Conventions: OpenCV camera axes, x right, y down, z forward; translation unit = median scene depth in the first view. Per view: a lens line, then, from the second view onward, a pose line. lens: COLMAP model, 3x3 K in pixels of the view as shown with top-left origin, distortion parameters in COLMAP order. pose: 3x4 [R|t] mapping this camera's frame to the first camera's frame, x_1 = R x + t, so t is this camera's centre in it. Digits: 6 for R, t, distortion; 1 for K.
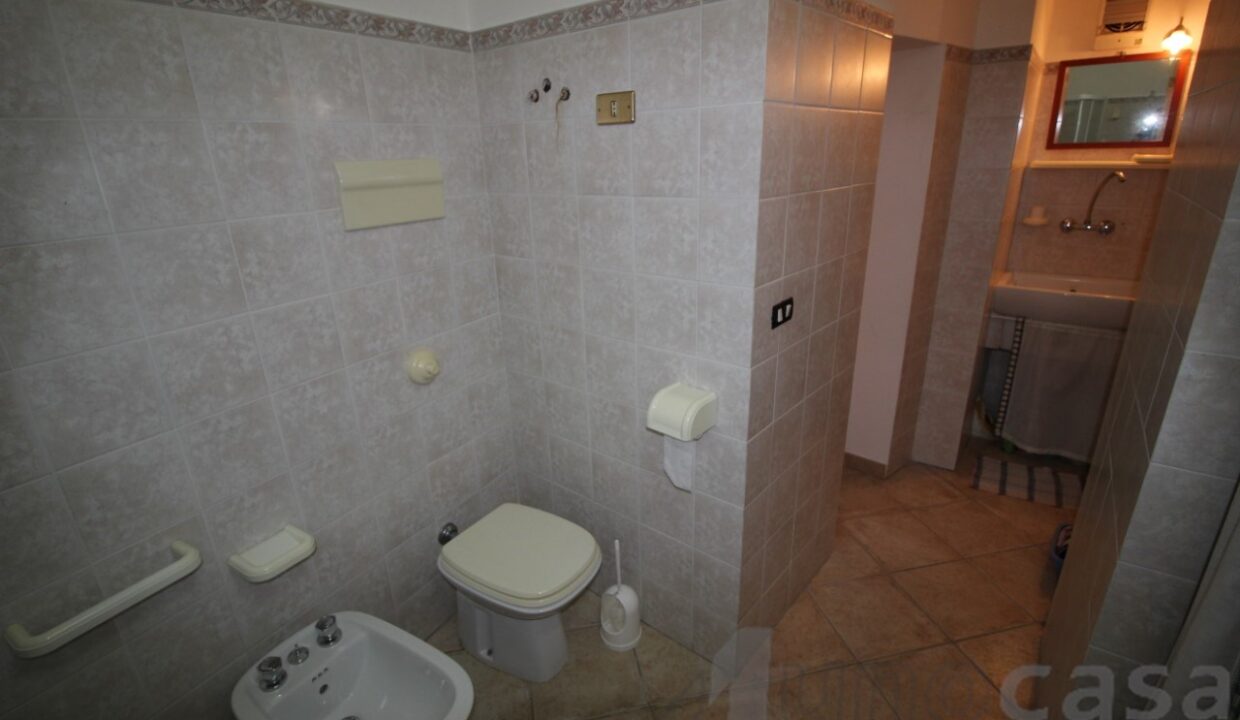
lens RADIAL K [[575.6, 0, 618.2], [0, 575.6, 362.6], [0, 0, 1]] dist [-0.007770, -0.006575]
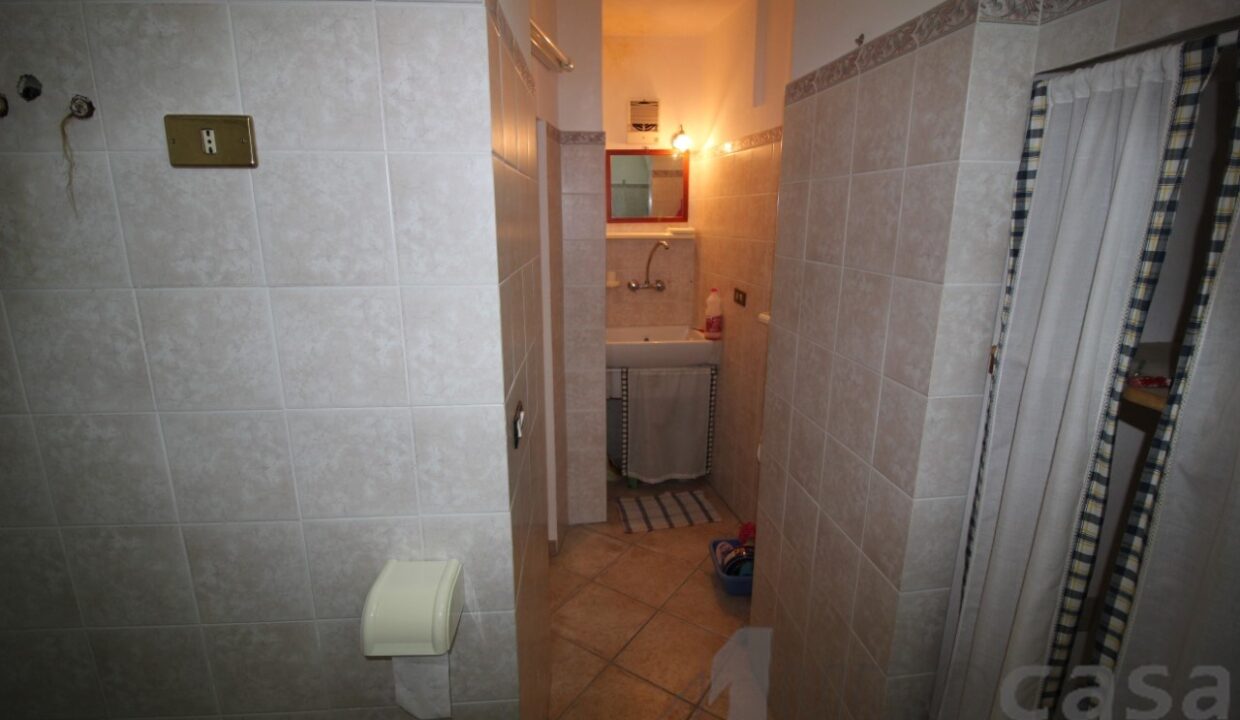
lens RADIAL K [[575.6, 0, 617.6], [0, 575.6, 357.6], [0, 0, 1]] dist [-0.007770, -0.006575]
pose [[0.716868, -0.137731, 0.683469, -0.079499], [0.218606, 0.975263, -0.032756, -0.071556], [-0.662051, 0.172892, 0.729244, 0.203834]]
